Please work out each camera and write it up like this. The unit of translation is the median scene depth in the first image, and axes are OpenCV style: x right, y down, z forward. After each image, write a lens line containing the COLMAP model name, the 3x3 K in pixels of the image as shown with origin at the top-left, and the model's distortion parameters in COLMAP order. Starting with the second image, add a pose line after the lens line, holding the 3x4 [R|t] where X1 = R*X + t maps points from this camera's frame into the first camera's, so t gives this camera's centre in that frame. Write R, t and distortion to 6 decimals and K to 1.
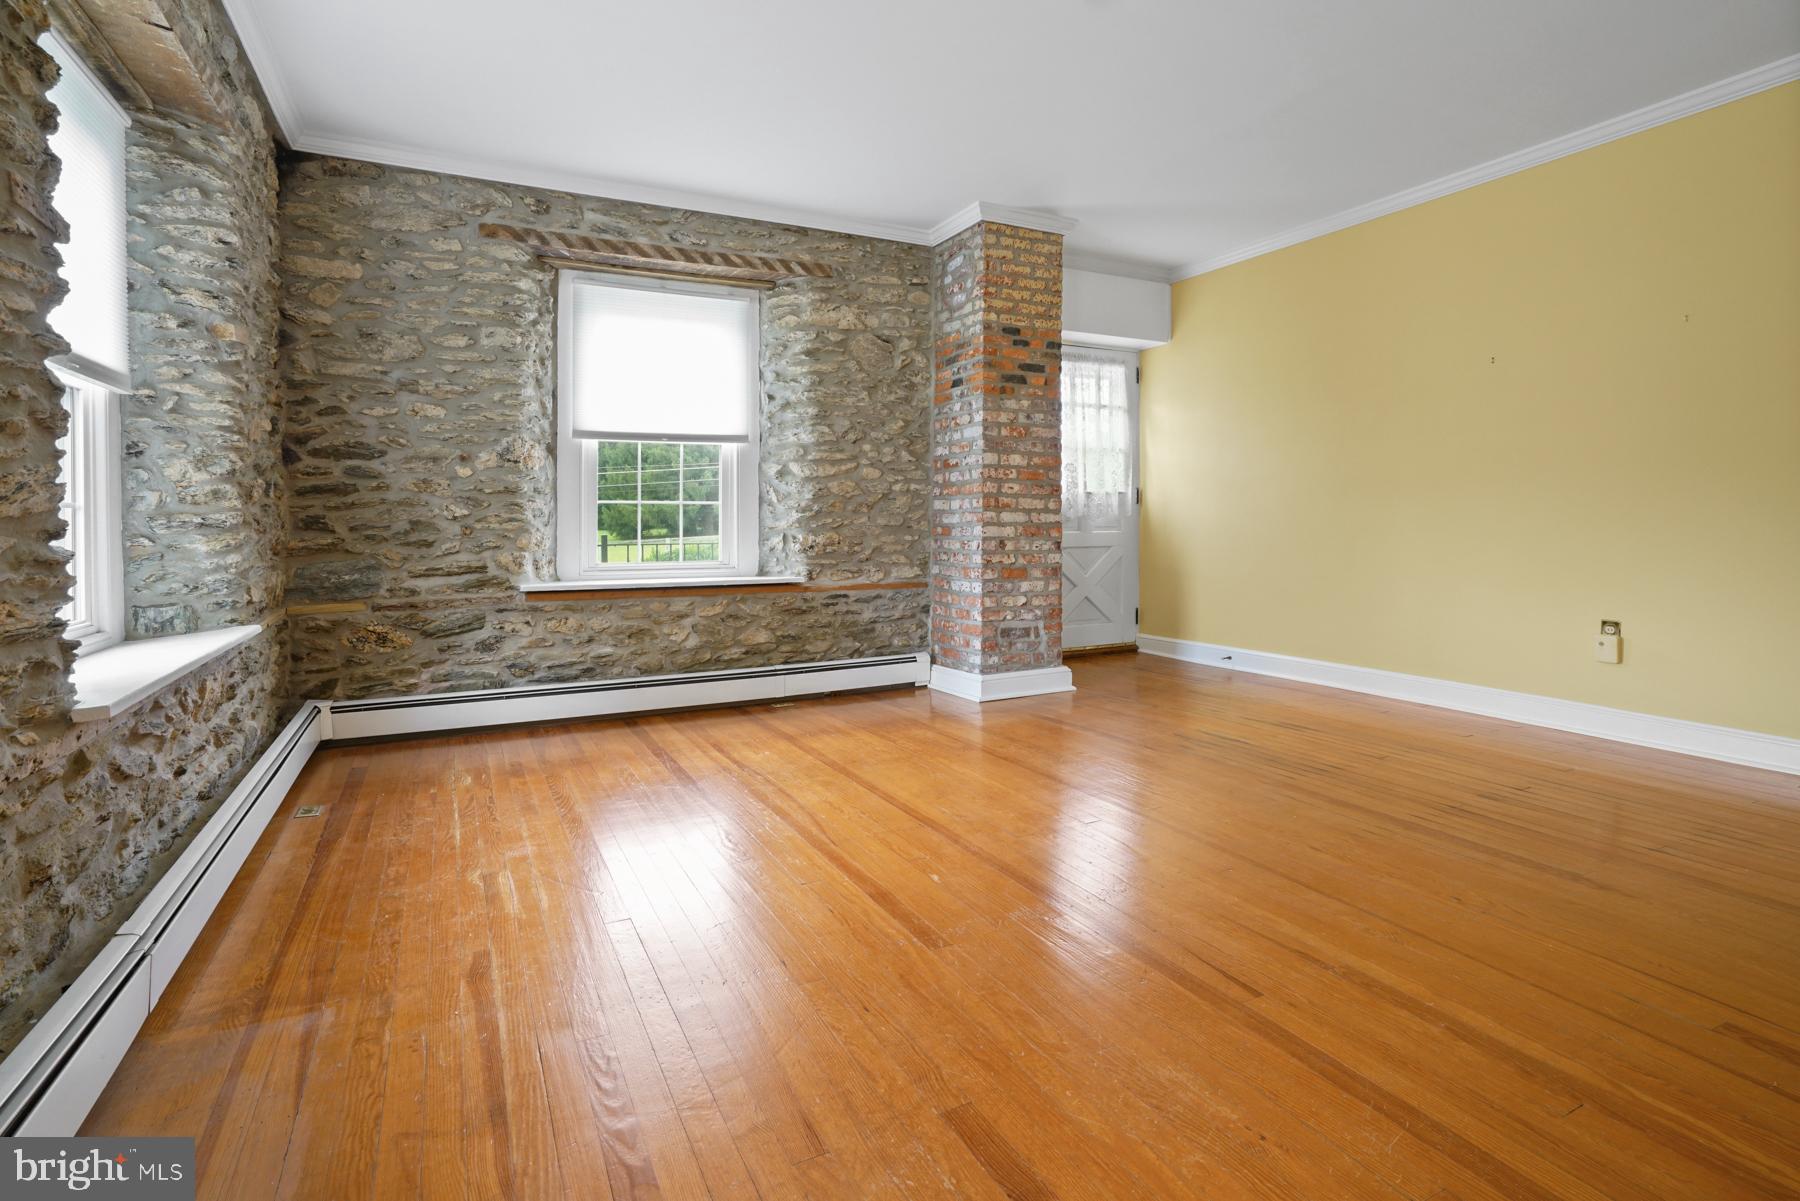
lens RADIAL K [[880.1, 0, 917.0], [0, 880.1, 536.6], [0, 0, 1]] dist [-0.006339, 0.002428]
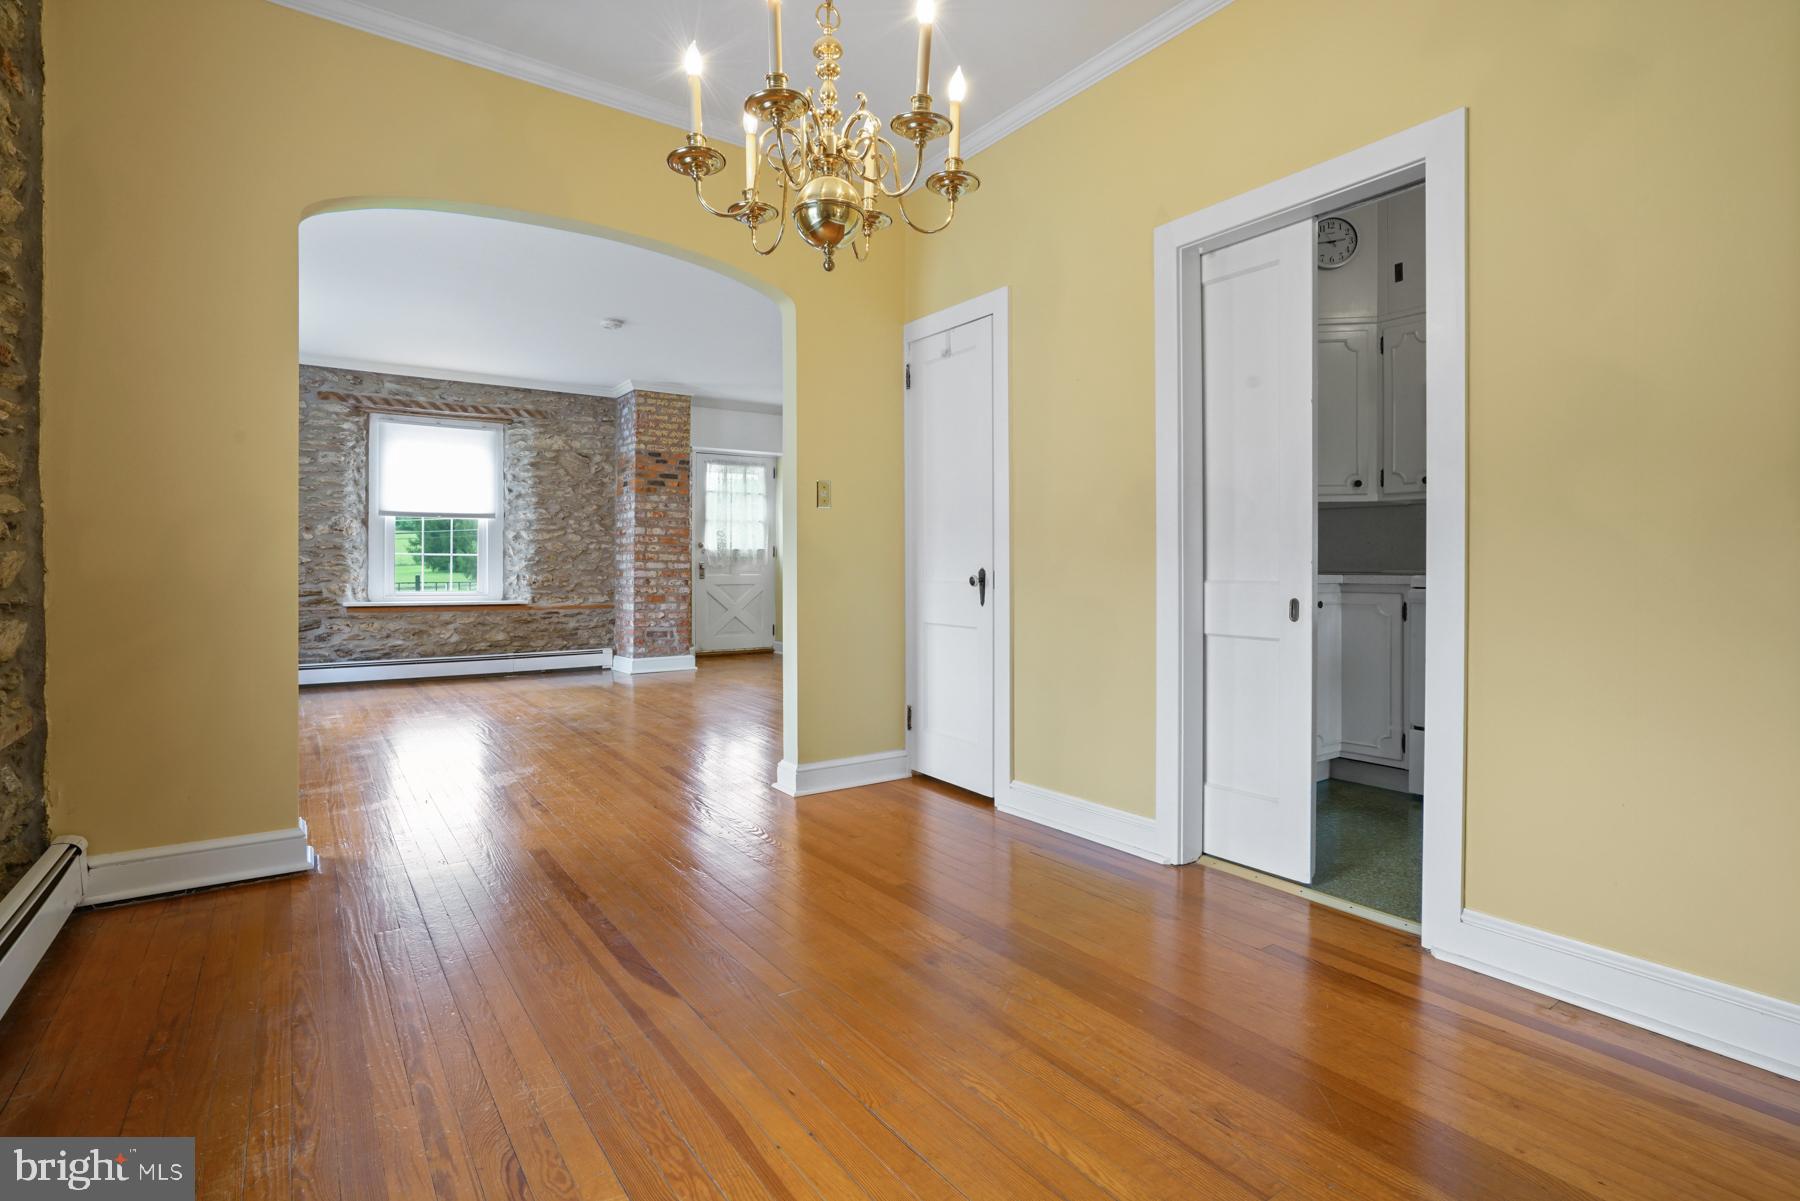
lens RADIAL K [[880.1, 0, 899.6], [0, 880.1, 587.7], [0, 0, 1]] dist [-0.006339, 0.002428]
pose [[0.995000, 0.006389, 0.099666, 0.411250], [-0.007123, 0.999950, 0.007010, 0.005661], [-0.099616, -0.007685, 0.994996, -0.728758]]
